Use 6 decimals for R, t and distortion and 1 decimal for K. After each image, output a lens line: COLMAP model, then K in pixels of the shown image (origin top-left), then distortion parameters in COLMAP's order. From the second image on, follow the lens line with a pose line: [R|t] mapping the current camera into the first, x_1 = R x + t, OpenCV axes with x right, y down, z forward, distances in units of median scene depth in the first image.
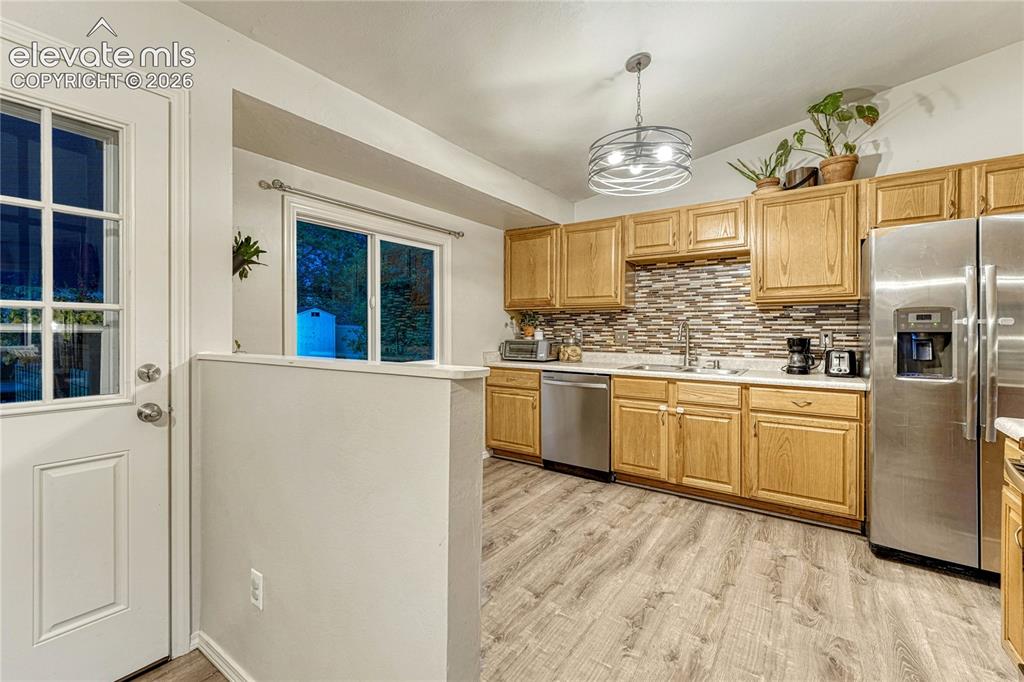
lens RADIAL K [[457.9, 0, 495.4], [0, 457.9, 329.5], [0, 0, 1]] dist [-0.000716, -0.000165]
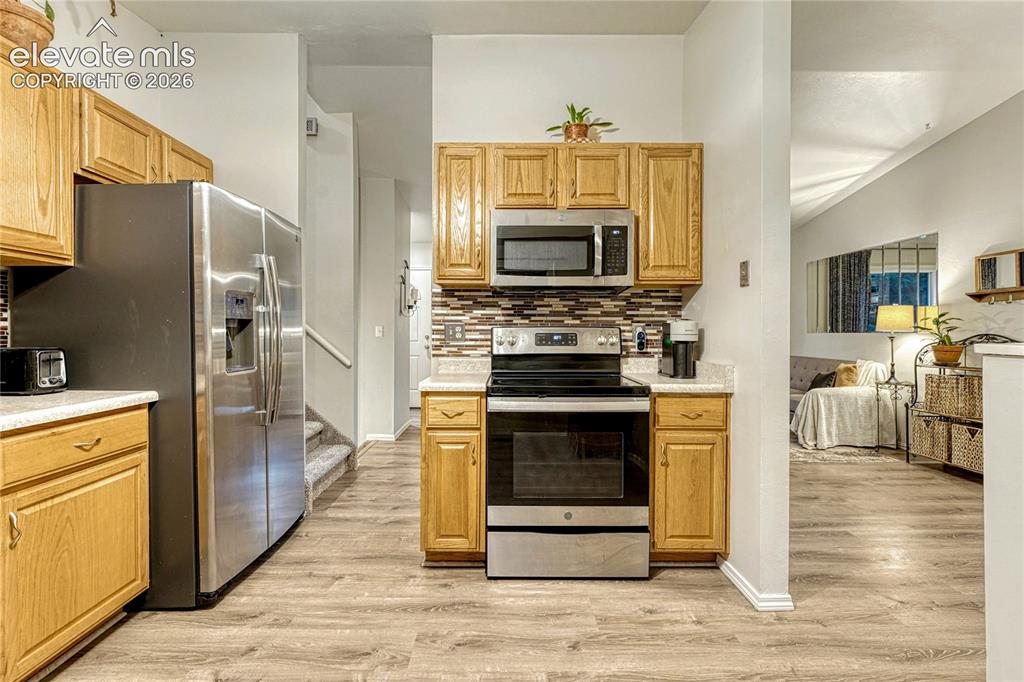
lens RADIAL K [[459.4, 0, 509.7], [0, 459.4, 333.6], [0, 0, 1]] dist [-0.001310, -0.000230]
pose [[-0.588310, -0.006385, 0.808611, -0.063130], [-0.002106, 0.999978, 0.006363, 0.017957], [-0.808633, 0.002040, -0.588310, 0.721837]]
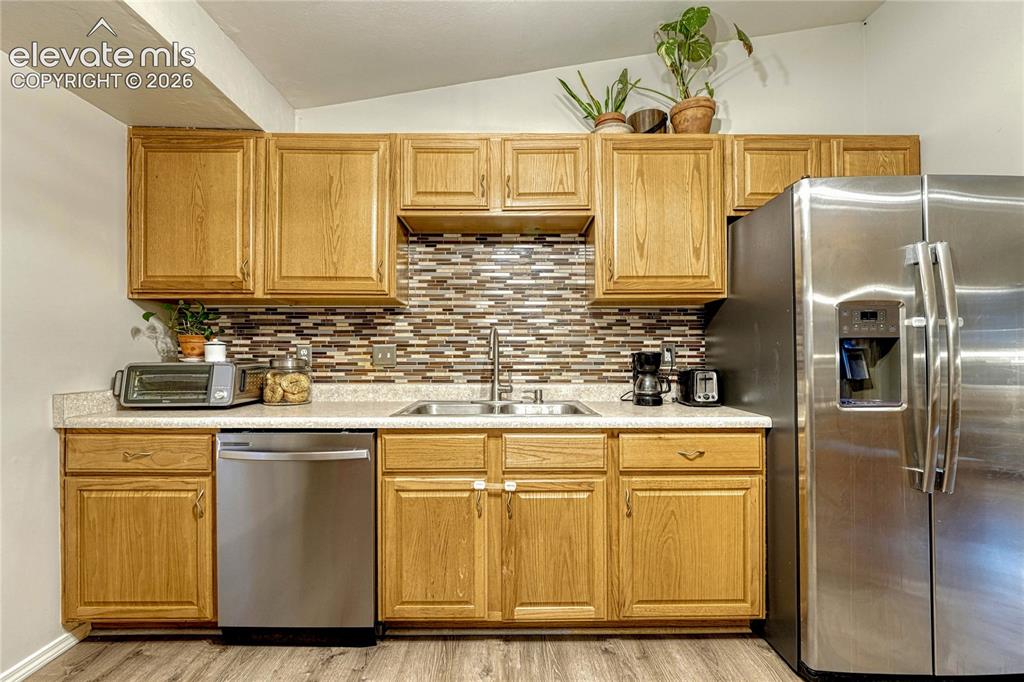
lens RADIAL K [[451.7, 0, 510.8], [0, 451.7, 353.4], [0, 0, 1]] dist [-0.007532, -0.000094]
pose [[0.811601, -0.001166, 0.584211, 0.081854], [0.004282, 0.999983, -0.003953, 0.018626], [-0.584196, 0.005709, 0.811592, 0.505772]]
